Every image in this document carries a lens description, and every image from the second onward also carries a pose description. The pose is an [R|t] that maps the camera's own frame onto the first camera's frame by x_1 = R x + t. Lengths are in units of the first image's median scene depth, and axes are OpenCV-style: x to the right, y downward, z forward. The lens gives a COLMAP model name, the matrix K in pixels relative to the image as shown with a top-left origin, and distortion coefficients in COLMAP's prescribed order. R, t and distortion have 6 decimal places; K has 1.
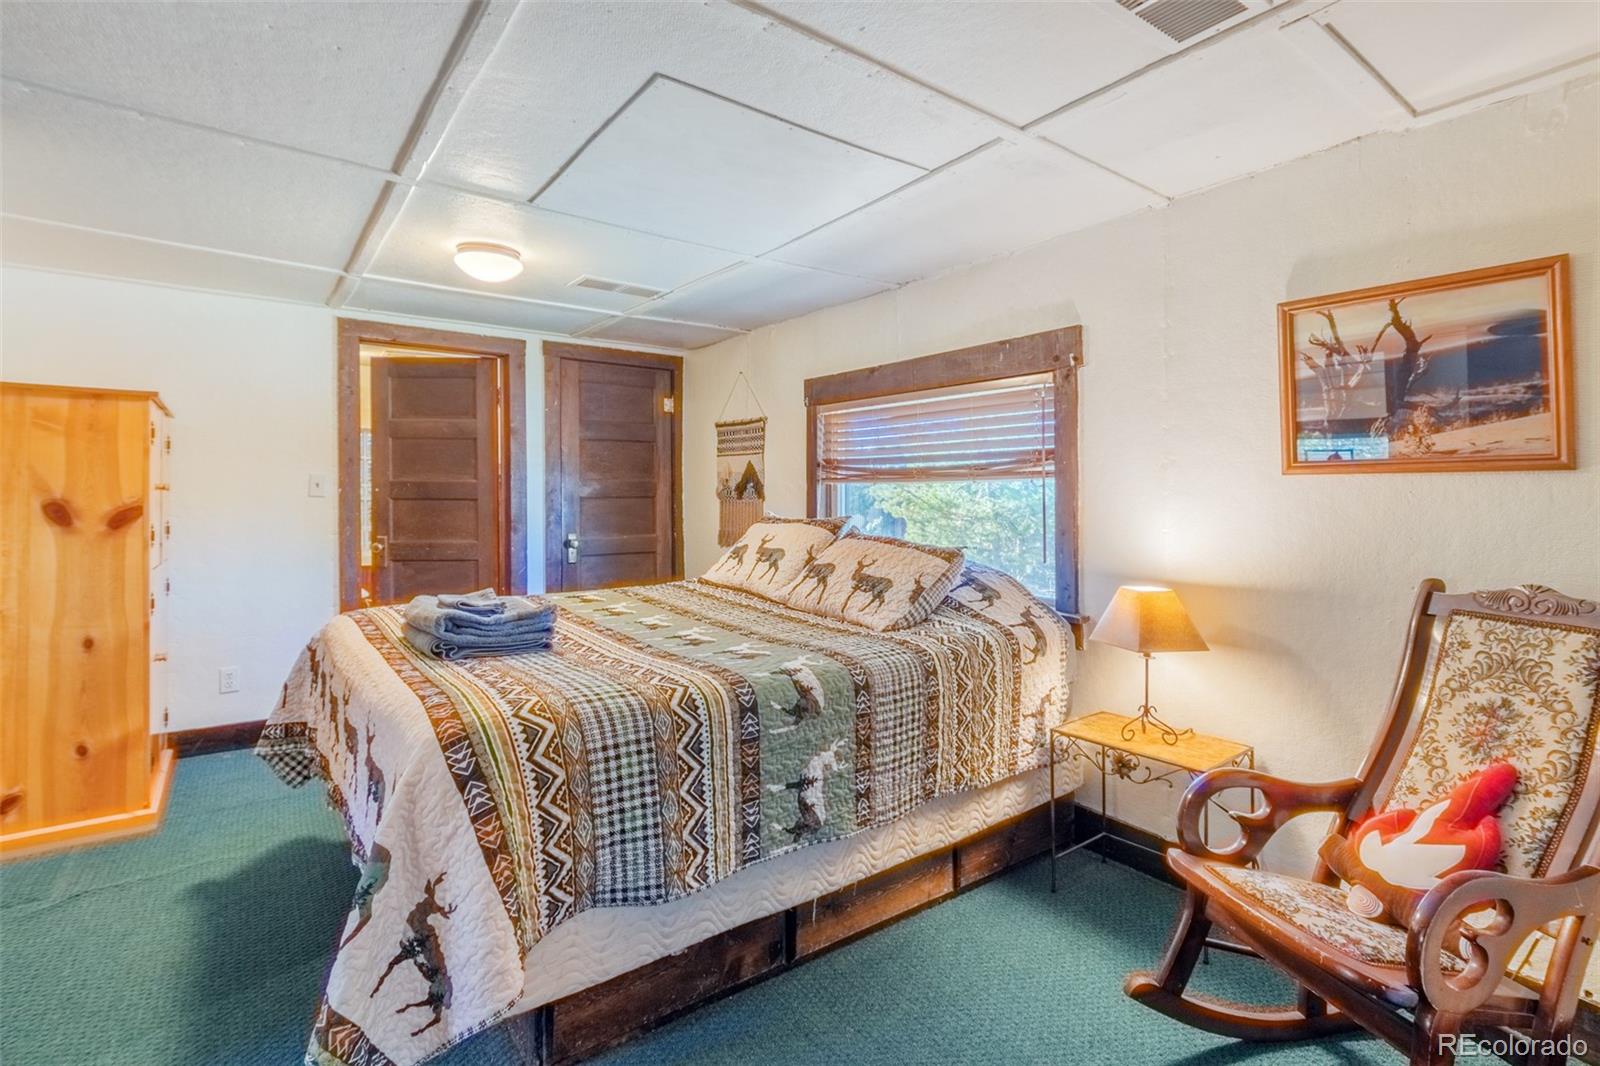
lens RADIAL K [[778.9, 0, 802.8], [0, 778.9, 495.4], [0, 0, 1]] dist [-0.001946, -0.000779]
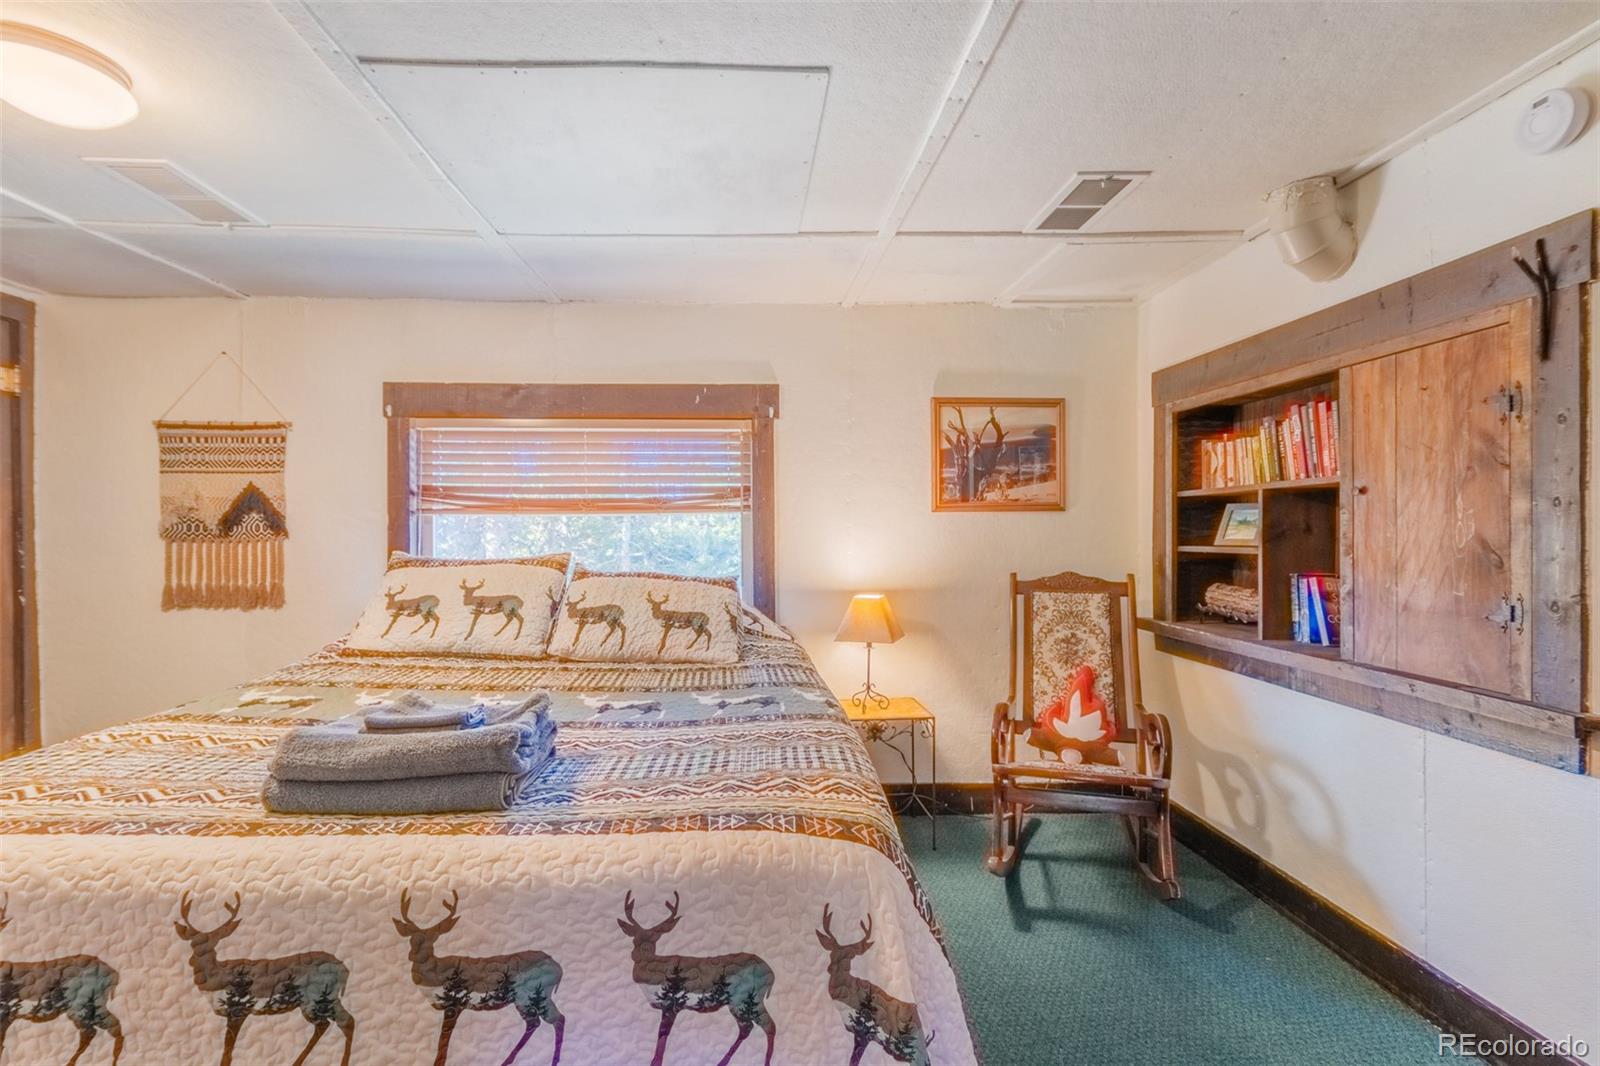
lens RADIAL K [[744.1, 0, 800.0], [0, 744.1, 533.0], [0, 0, 1]] dist [0.000481, -0.000387]
pose [[0.547756, -0.011042, 0.836565, -0.700576], [0.007583, 0.999937, 0.008233, 0.000666], [-0.836604, 0.001834, 0.547806, 0.413146]]
